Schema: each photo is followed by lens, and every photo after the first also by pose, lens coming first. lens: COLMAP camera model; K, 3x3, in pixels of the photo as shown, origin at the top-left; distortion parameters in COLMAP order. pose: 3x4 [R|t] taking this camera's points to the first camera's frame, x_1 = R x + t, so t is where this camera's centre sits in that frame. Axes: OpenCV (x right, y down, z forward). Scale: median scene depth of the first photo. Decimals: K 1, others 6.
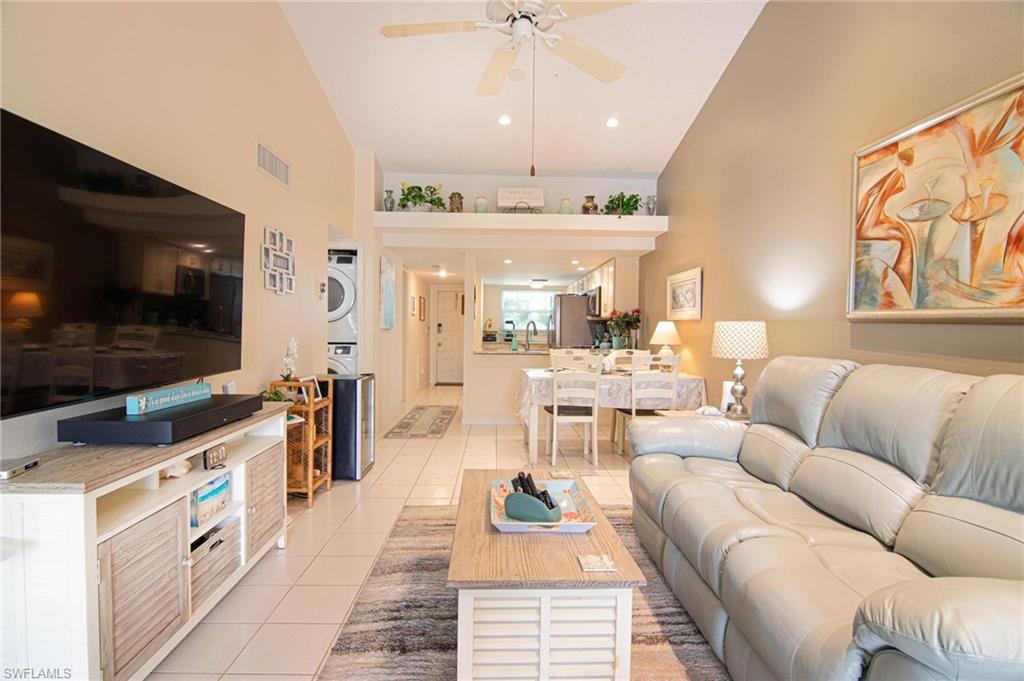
lens RADIAL K [[526.0, 0, 507.8], [0, 526.0, 344.3], [0, 0, 1]] dist [-0.002883, -0.014651]
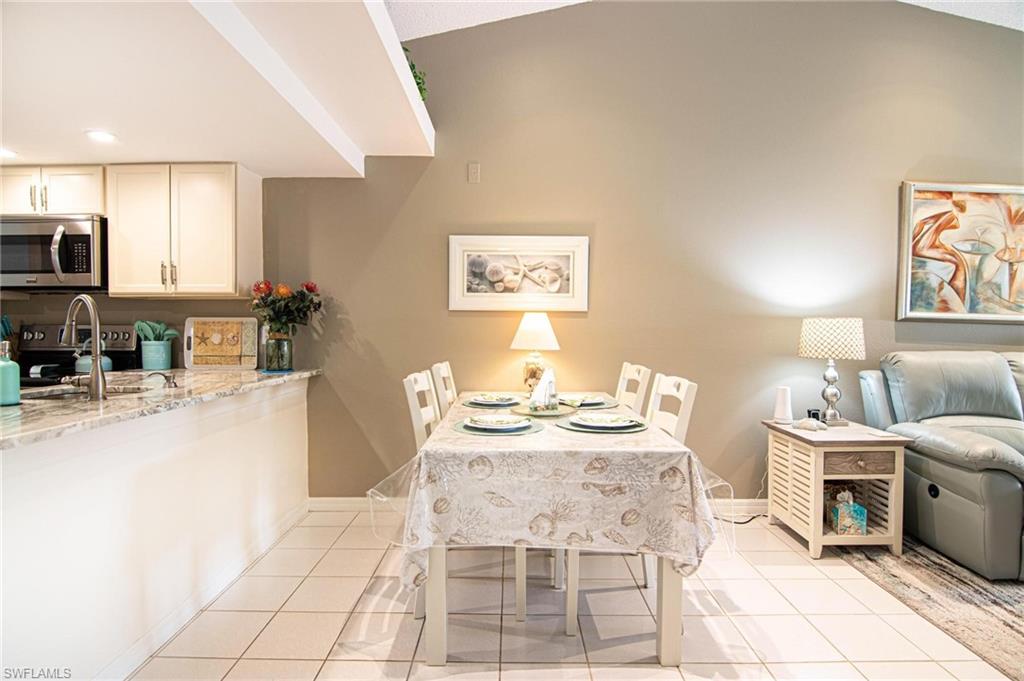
lens RADIAL K [[526.0, 0, 507.8], [0, 526.0, 344.3], [0, 0, 1]] dist [-0.002883, -0.014651]
pose [[0.028445, -0.038981, 0.998835, -0.673758], [0.024171, 0.998974, 0.038298, -0.064006], [-0.999303, 0.023053, 0.029358, 2.120260]]
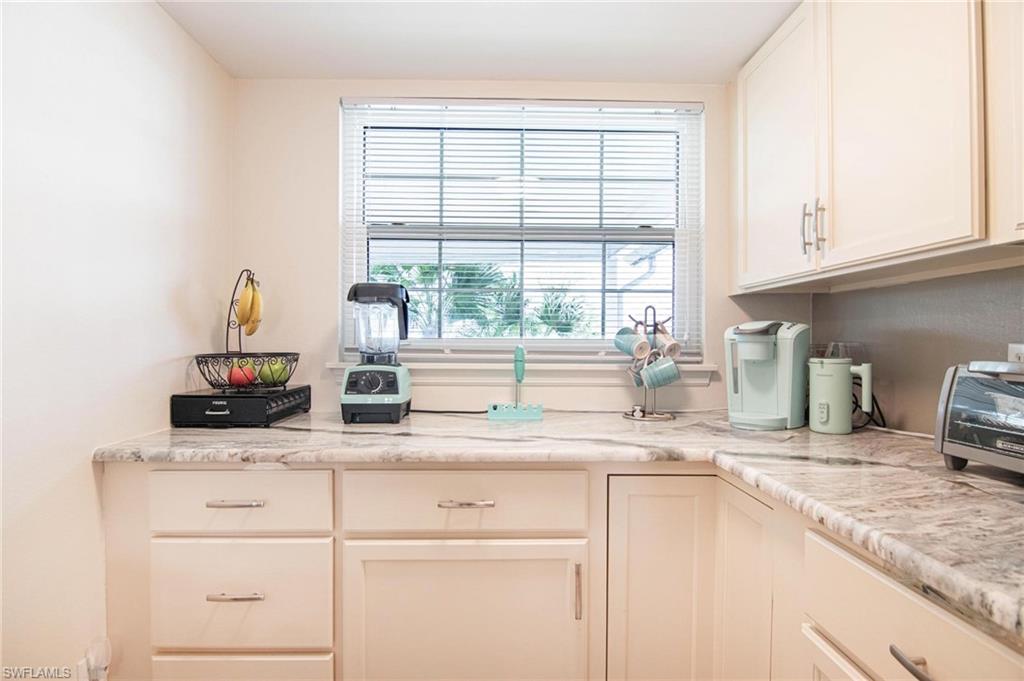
lens RADIAL K [[526.0, 0, 507.8], [0, 526.0, 344.3], [0, 0, 1]] dist [-0.002883, -0.014651]
pose [[0.999925, -0.011625, 0.003887, 0.181980], [0.011713, 0.999654, -0.023548, -0.107360], [-0.003612, 0.023592, 0.999715, 3.884719]]
